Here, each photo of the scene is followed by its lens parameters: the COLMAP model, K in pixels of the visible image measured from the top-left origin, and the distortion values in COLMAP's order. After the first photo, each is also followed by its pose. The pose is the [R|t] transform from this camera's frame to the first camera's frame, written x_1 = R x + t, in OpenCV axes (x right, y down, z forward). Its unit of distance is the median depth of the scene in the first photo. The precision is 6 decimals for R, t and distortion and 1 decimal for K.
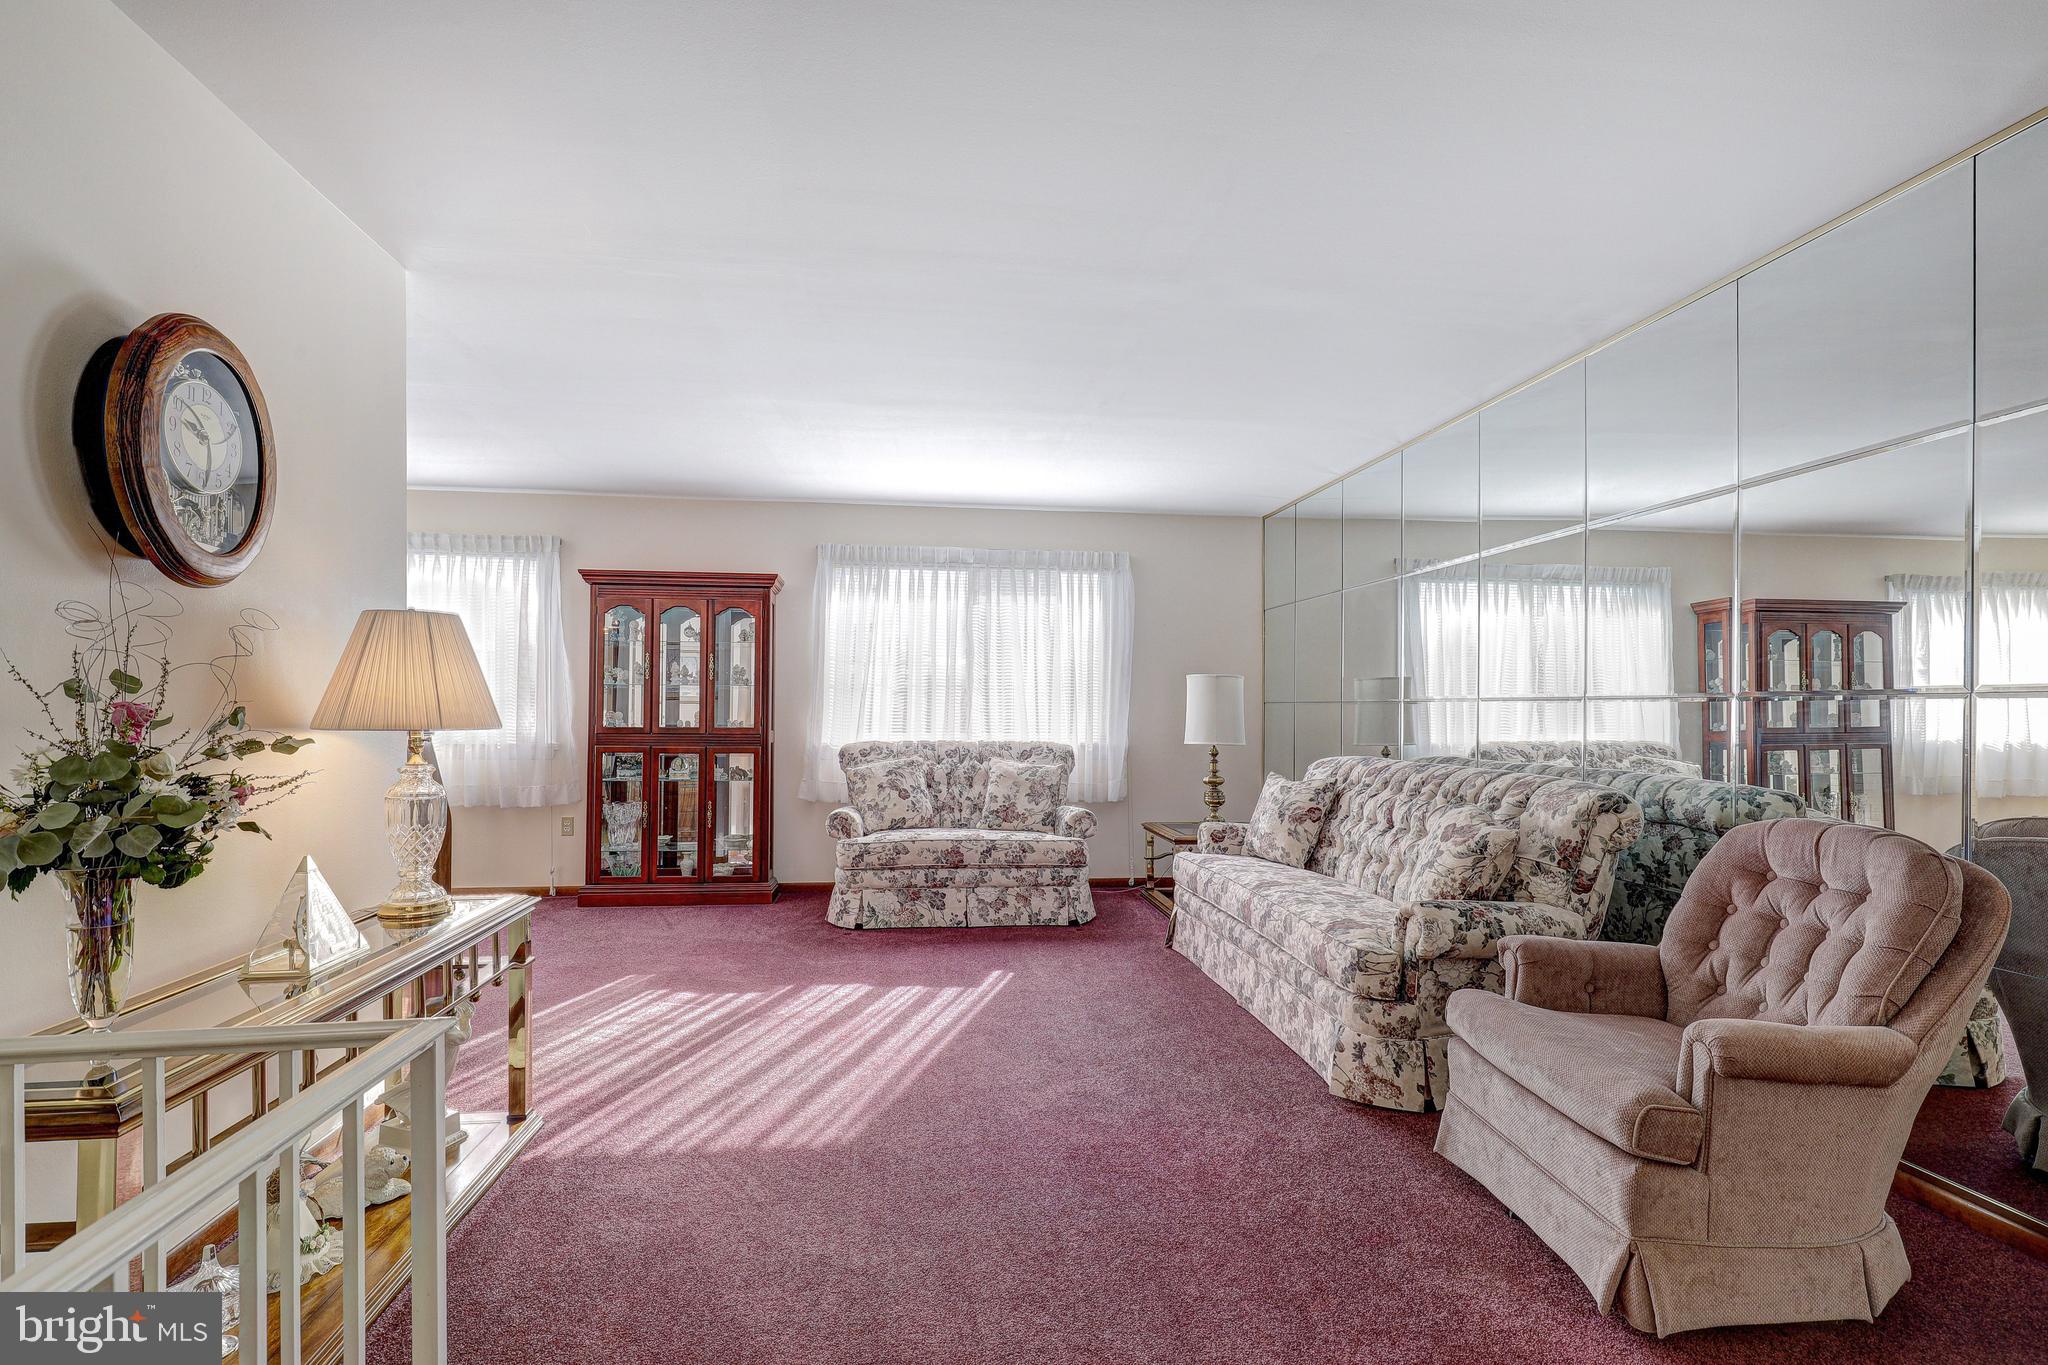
lens RADIAL K [[940.5, 0, 1012.3], [0, 940.5, 714.9], [0, 0, 1]] dist [0.001084, 0.000112]
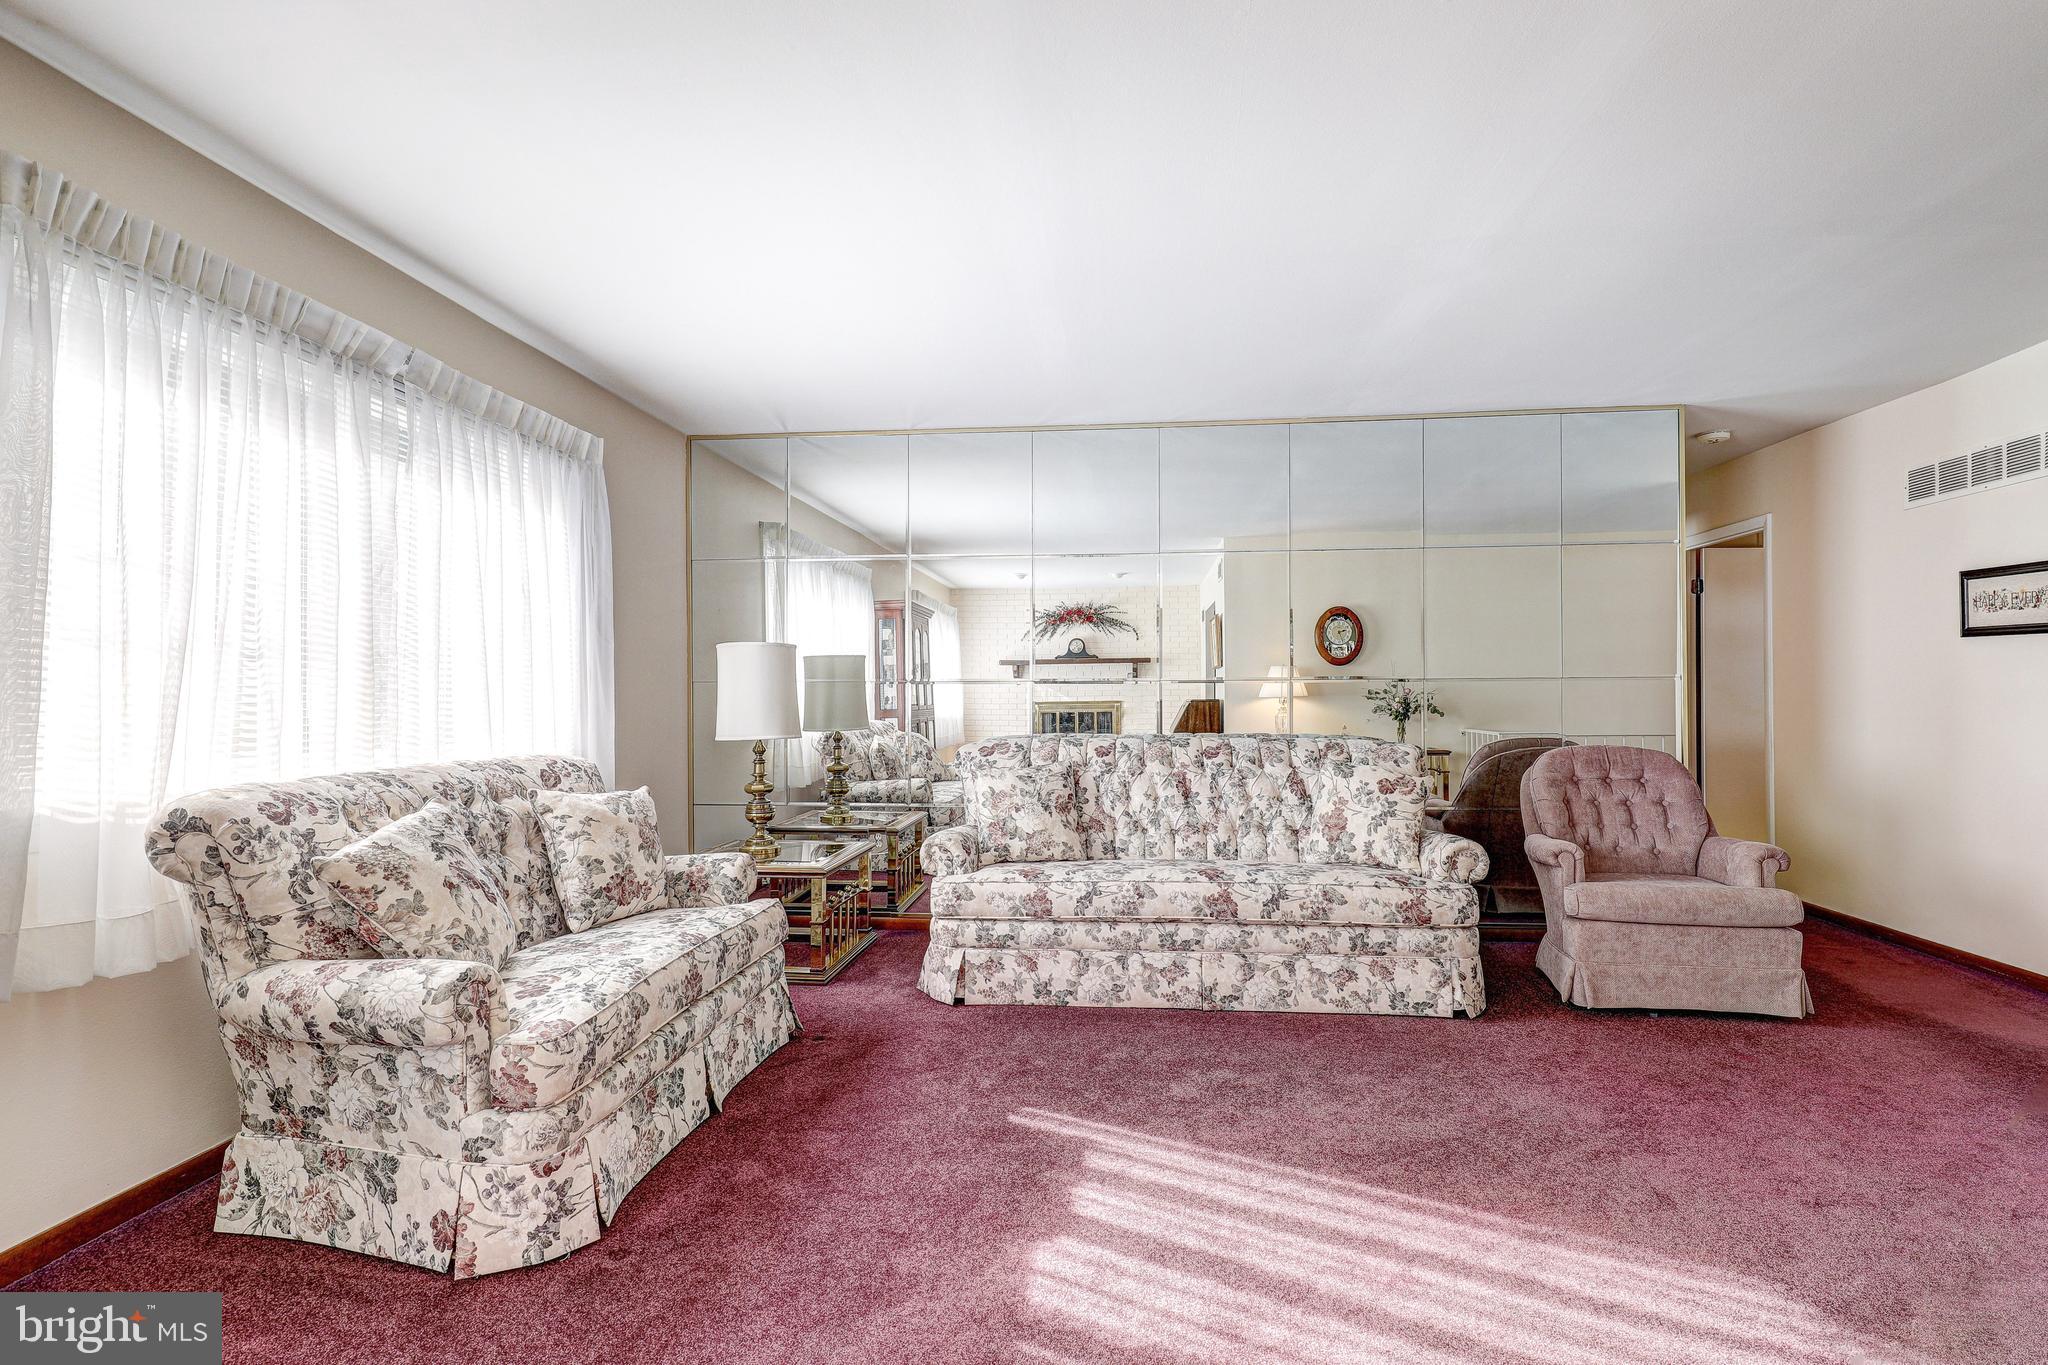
lens RADIAL K [[927.6, 0, 1040.9], [0, 927.6, 685.8], [0, 0, 1]] dist [0.000558, 0.000137]
pose [[0.220068, 0.000320, 0.975484, -0.507012], [0.011753, 0.999926, -0.002979, -0.005639], [-0.975414, 0.012120, 0.220049, 0.715563]]
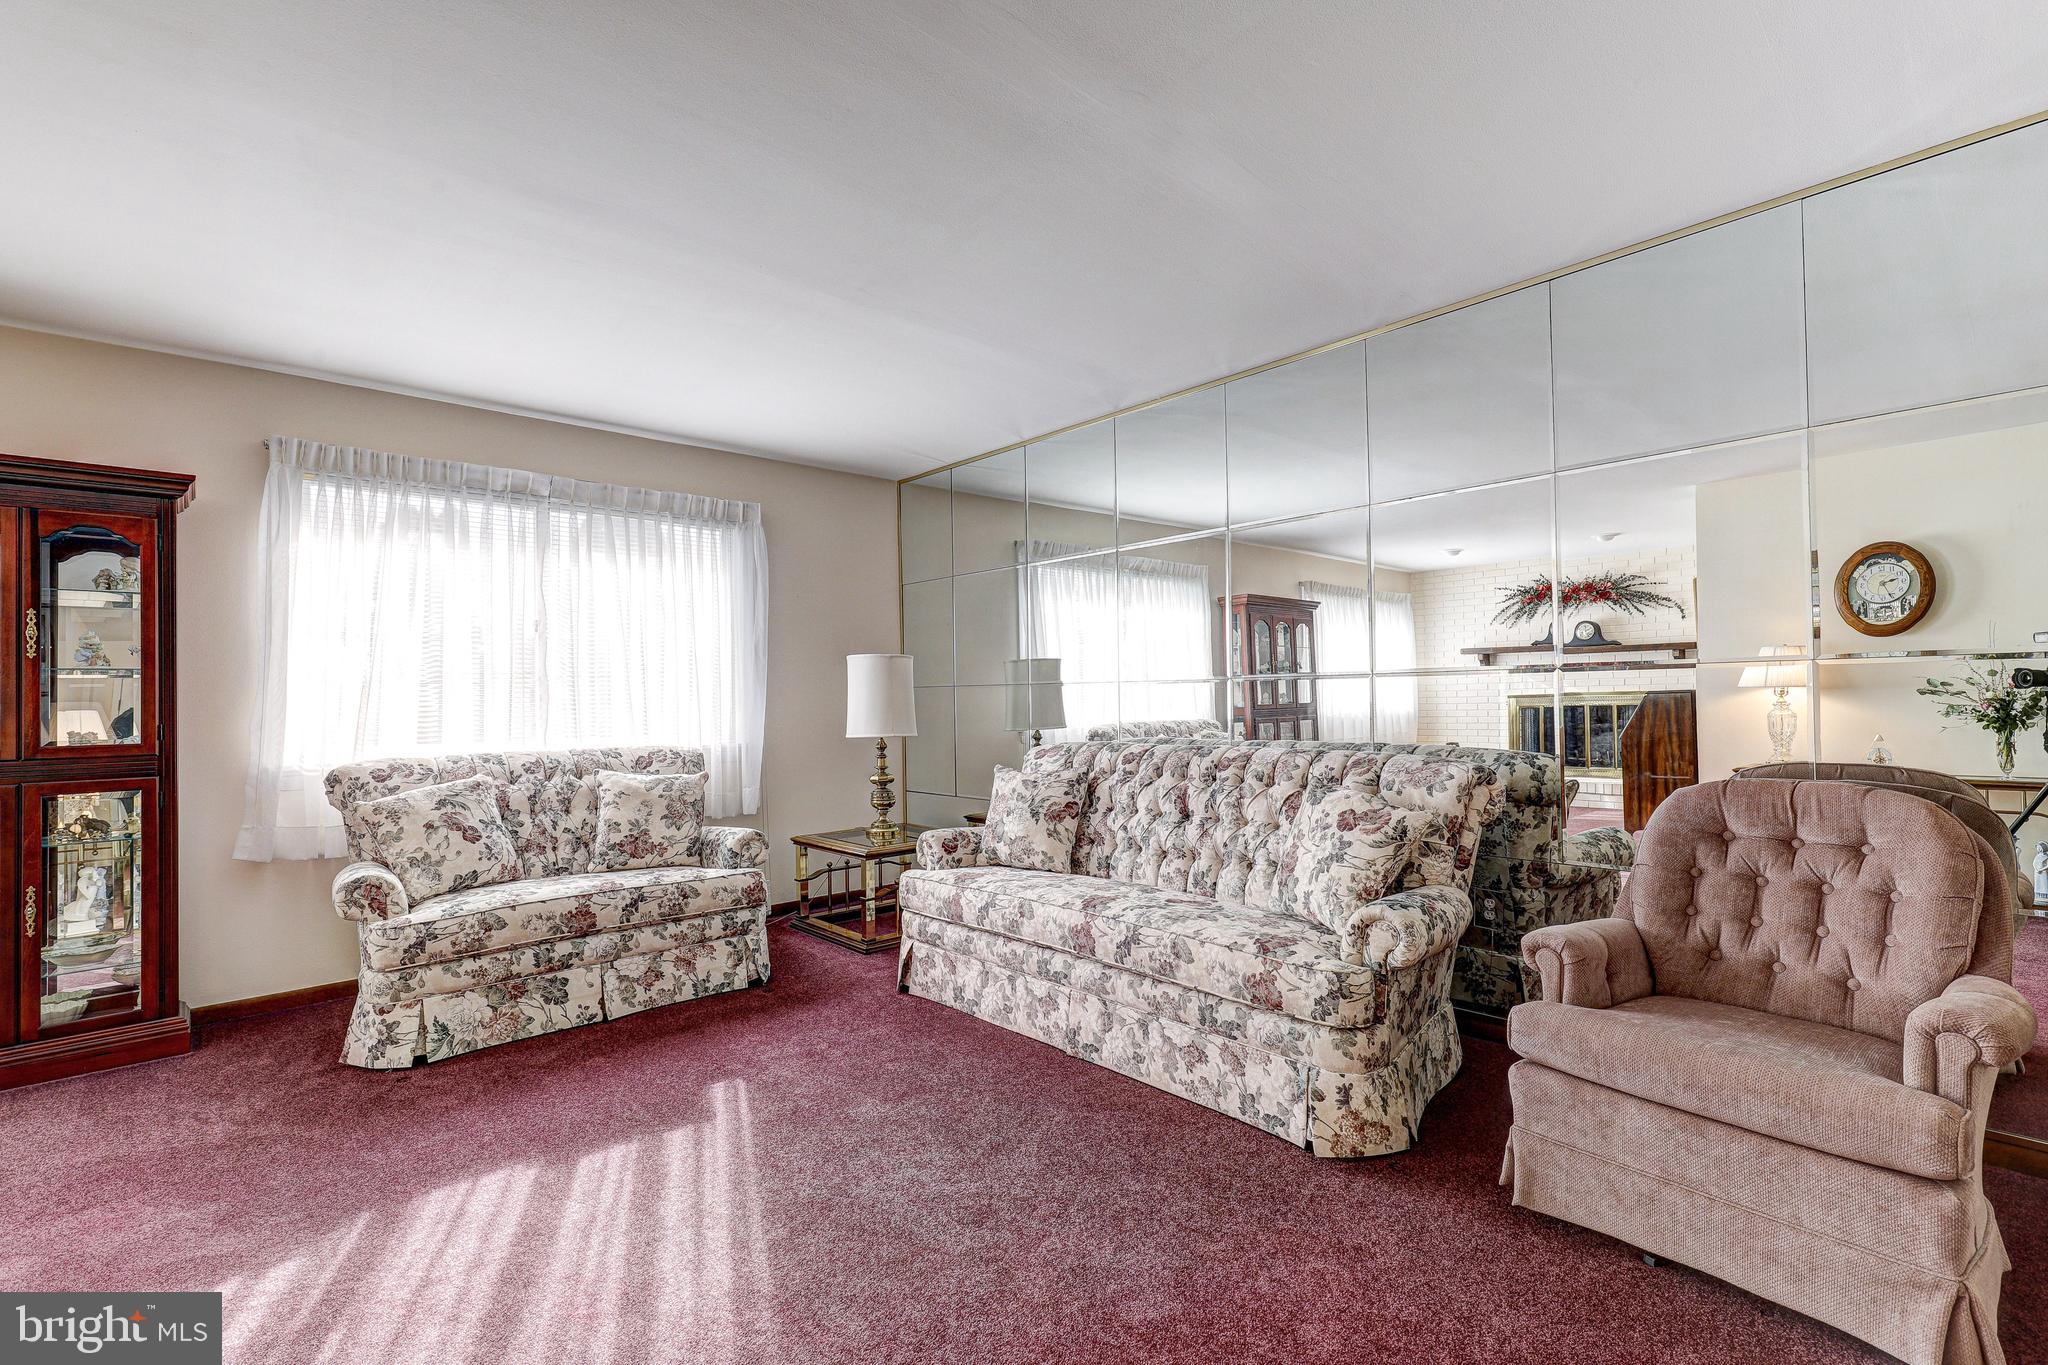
lens RADIAL K [[924.2, 0, 1024.0], [0, 924.2, 682.5], [0, 0, 1]] dist [0.002118, -0.000060]
pose [[0.816462, -0.013965, 0.577231, -0.185432], [0.027040, 0.999535, -0.014063, -0.002056], [-0.576766, 0.027090, 0.816460, 0.273384]]
